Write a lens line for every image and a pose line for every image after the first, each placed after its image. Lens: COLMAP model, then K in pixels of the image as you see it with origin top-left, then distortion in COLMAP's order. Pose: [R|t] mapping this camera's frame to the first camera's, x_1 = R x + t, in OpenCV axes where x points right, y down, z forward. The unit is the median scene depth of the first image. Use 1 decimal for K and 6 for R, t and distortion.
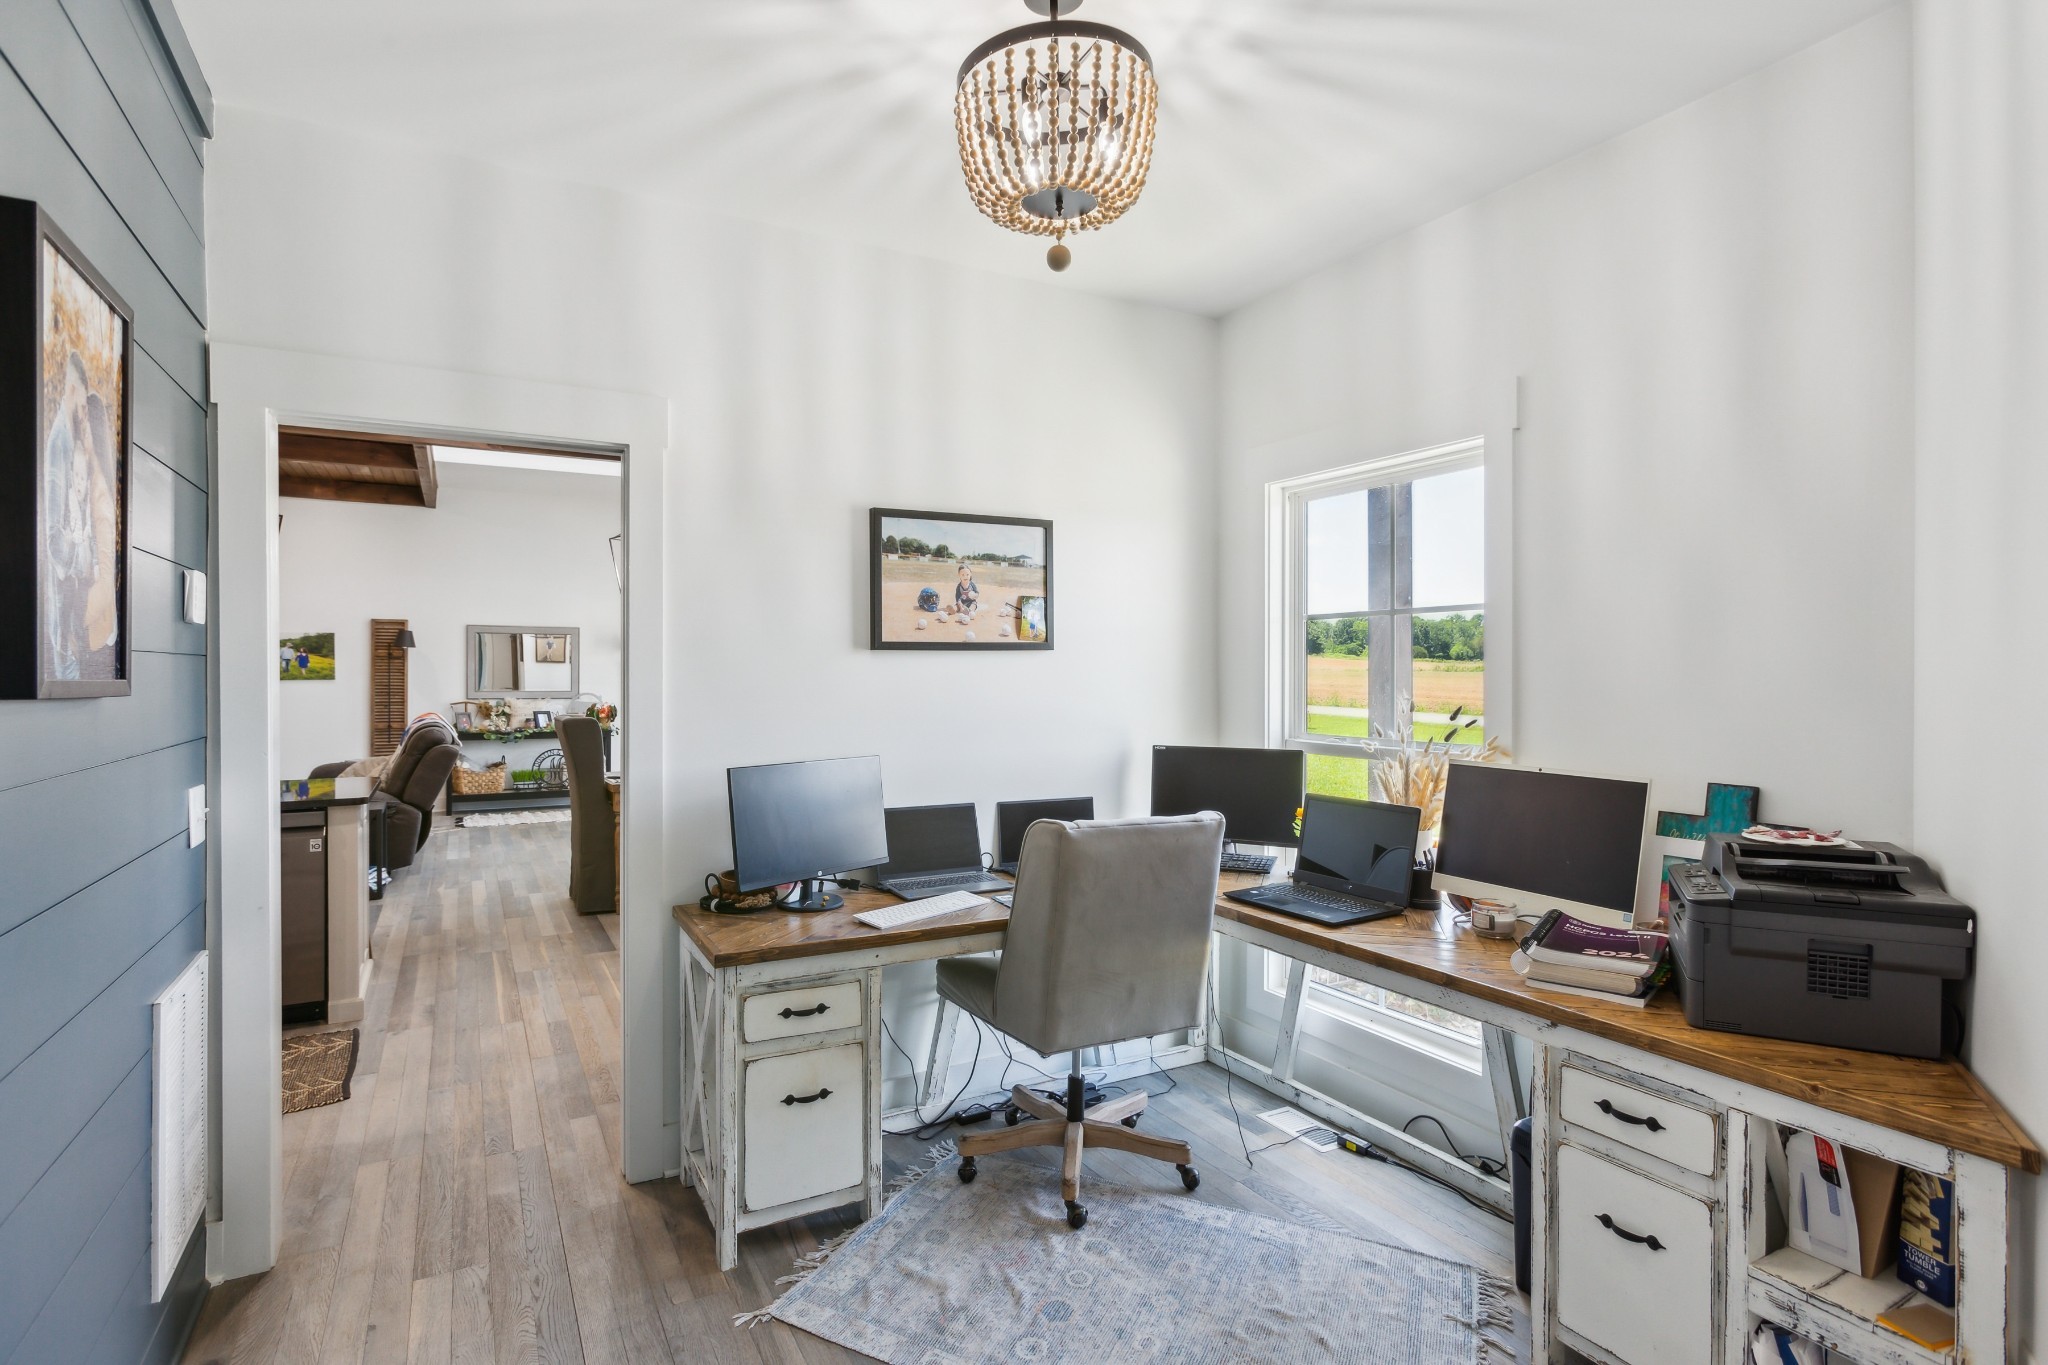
lens RADIAL K [[952.5, 0, 1022.0], [0, 952.5, 676.4], [0, 0, 1]] dist [-0.000207, -0.000187]
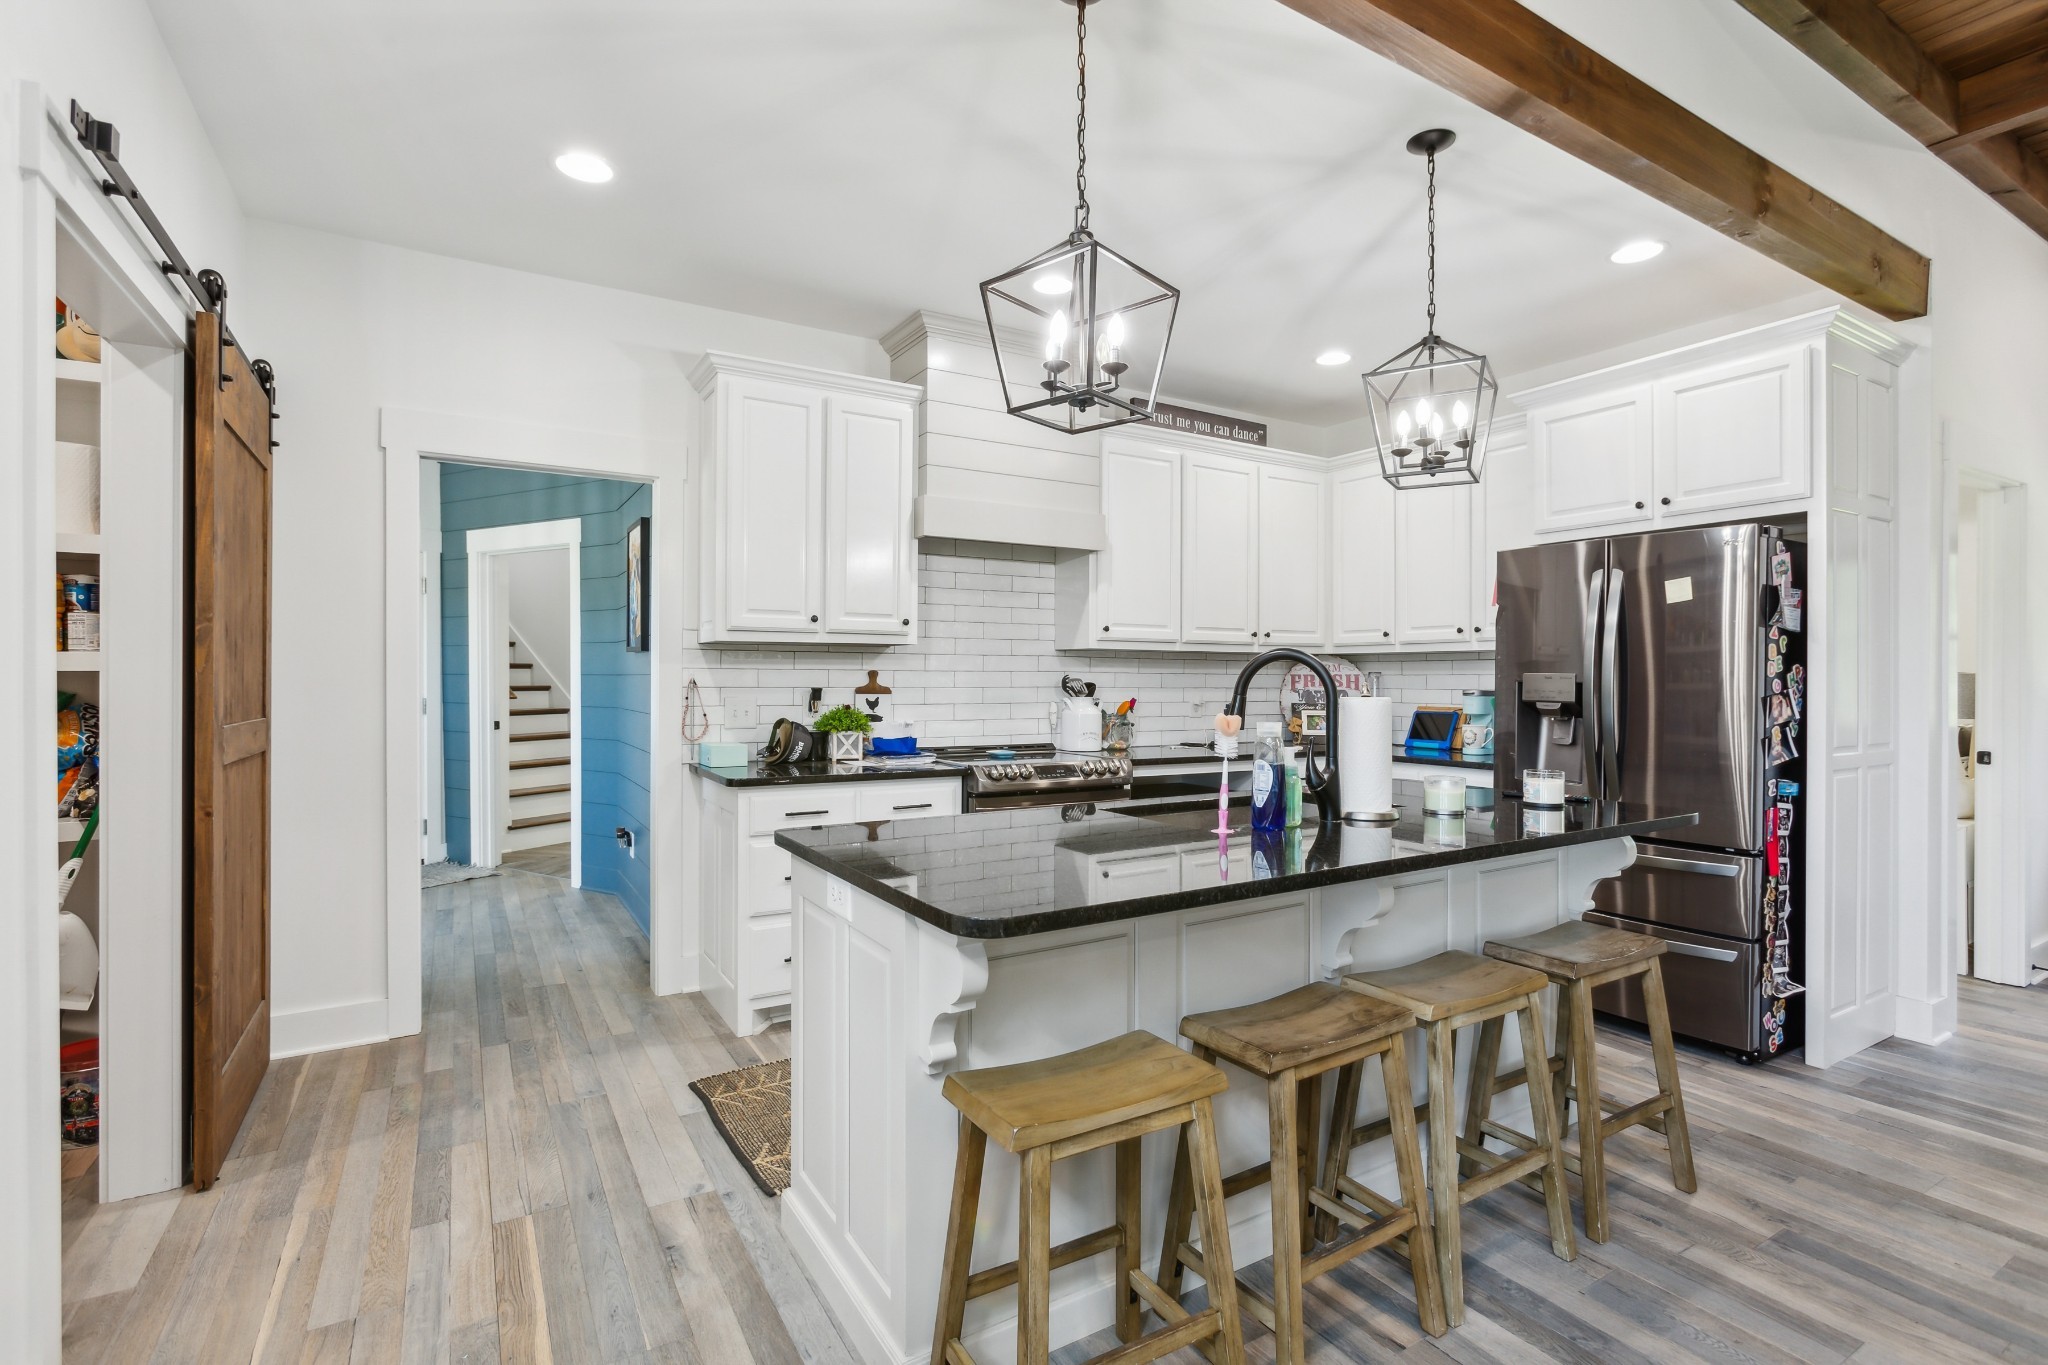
lens RADIAL K [[952.5, 0, 1022.0], [0, 952.5, 676.4], [0, 0, 1]] dist [-0.000207, -0.000187]
pose [[-0.999976, -0.002438, -0.006528, -1.002844], [-0.002438, 0.999997, 0.000012, 0.046823], [0.006528, 0.000027, -0.999979, 1.885641]]
